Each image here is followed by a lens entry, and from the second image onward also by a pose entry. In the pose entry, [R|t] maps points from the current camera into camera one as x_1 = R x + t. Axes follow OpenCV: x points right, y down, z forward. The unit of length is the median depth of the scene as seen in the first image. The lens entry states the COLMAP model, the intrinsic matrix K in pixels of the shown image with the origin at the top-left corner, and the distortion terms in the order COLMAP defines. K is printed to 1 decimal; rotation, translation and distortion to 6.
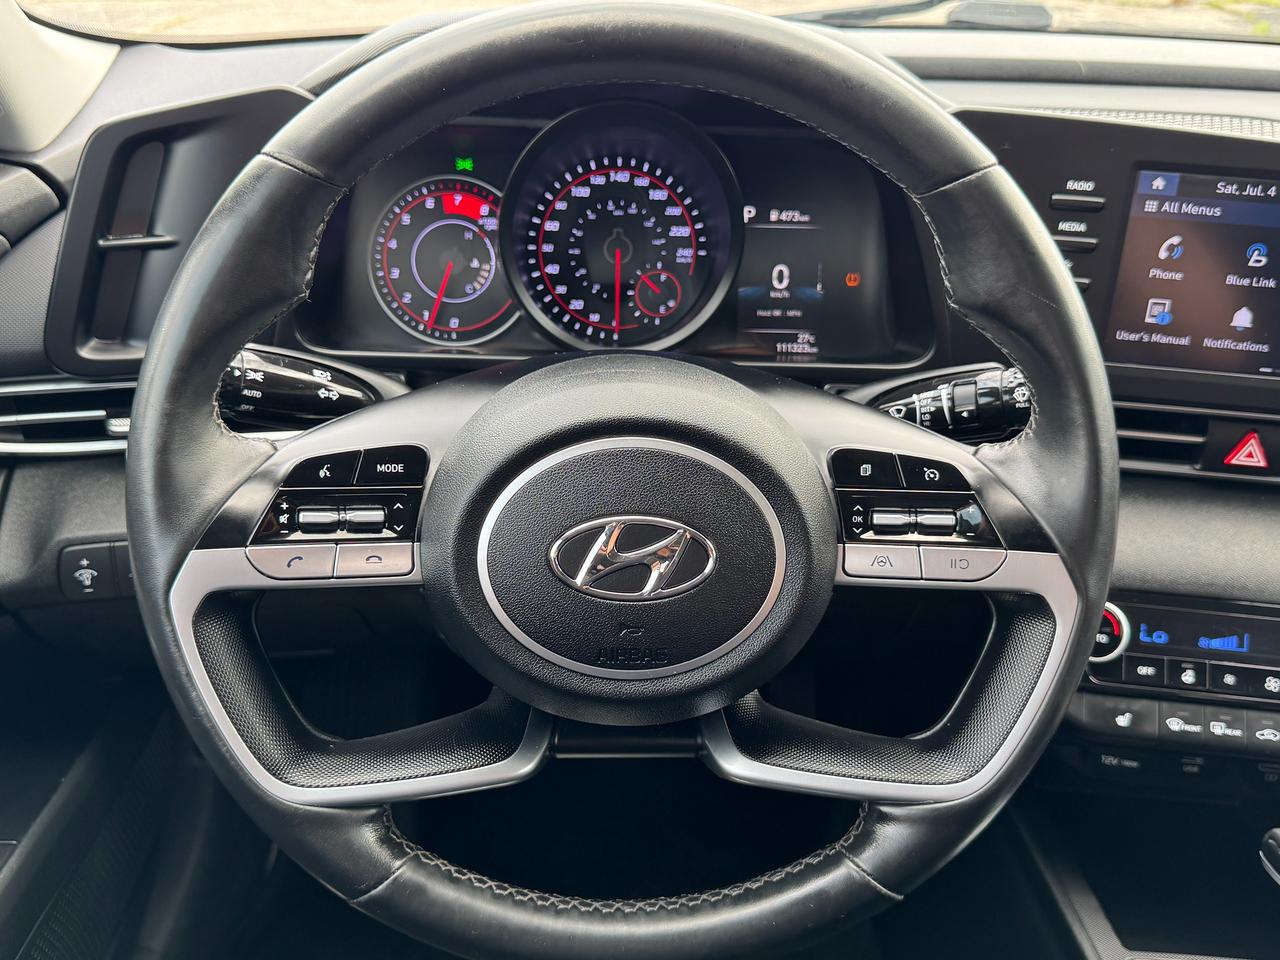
lens RADIAL K [[1184.7, 0, 640.0], [0, 1184.7, 480.0], [0, 0, 1]] dist [0.108893, -0.248496]
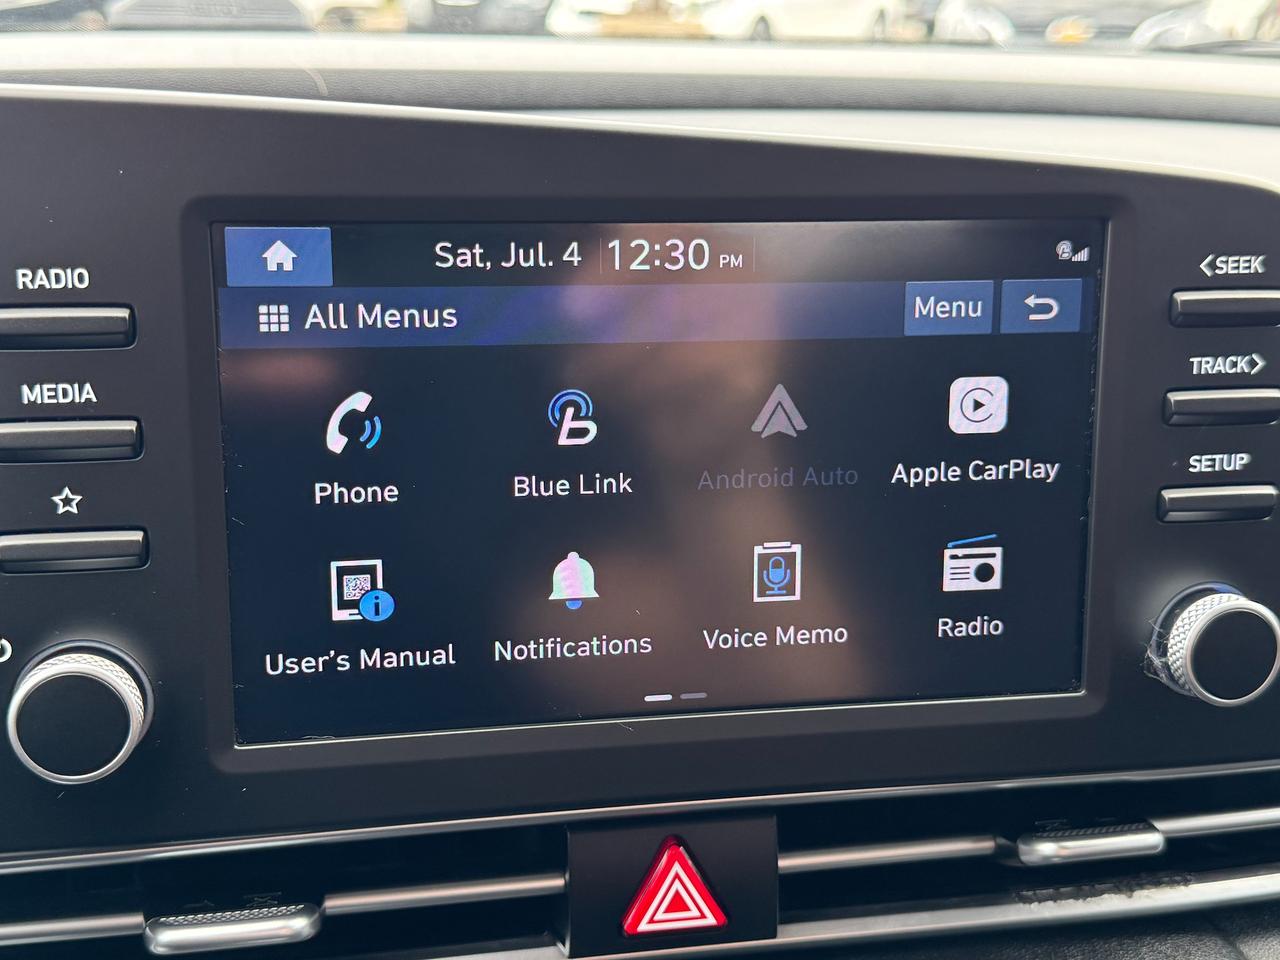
lens RADIAL K [[1601.3, 0, 640.0], [0, 1601.3, 480.0], [0, 0, 1]] dist [0.087462, -0.031932]
pose [[0.942155, -0.112667, 0.315673, 0.362229], [0.165306, 0.975494, -0.145208, -0.087197], [-0.291577, 0.188991, 0.937691, 0.499511]]
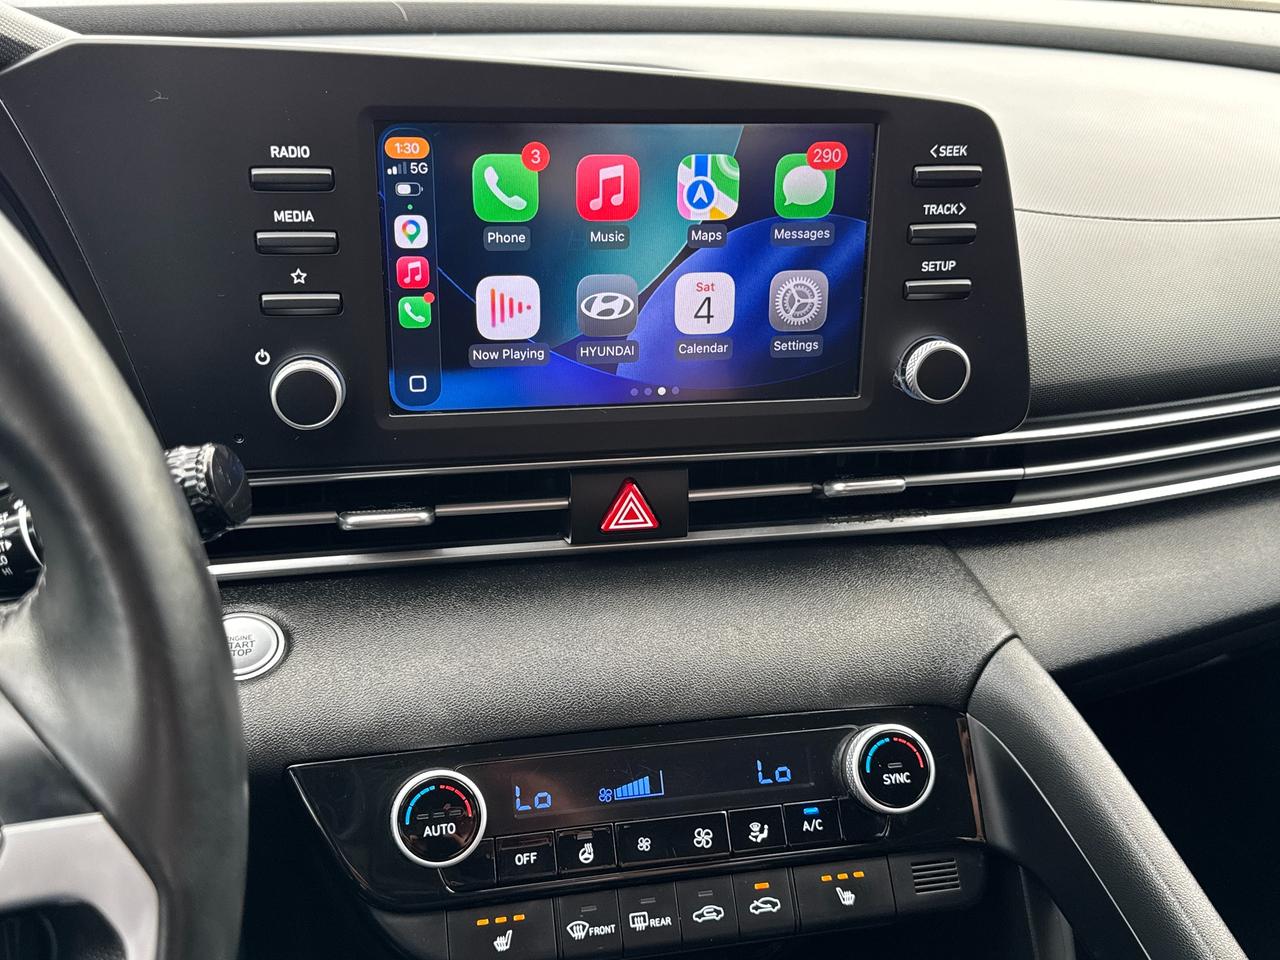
lens RADIAL K [[1314.0, 0, 640.0], [0, 1314.0, 480.0], [0, 0, 1]] dist [0.105429, -0.019371]
pose [[0.939716, -0.142558, 0.310824, 0.287788], [0.157330, 0.987282, -0.022844, -0.023933], [-0.303614, 0.070369, 0.950193, 0.265884]]
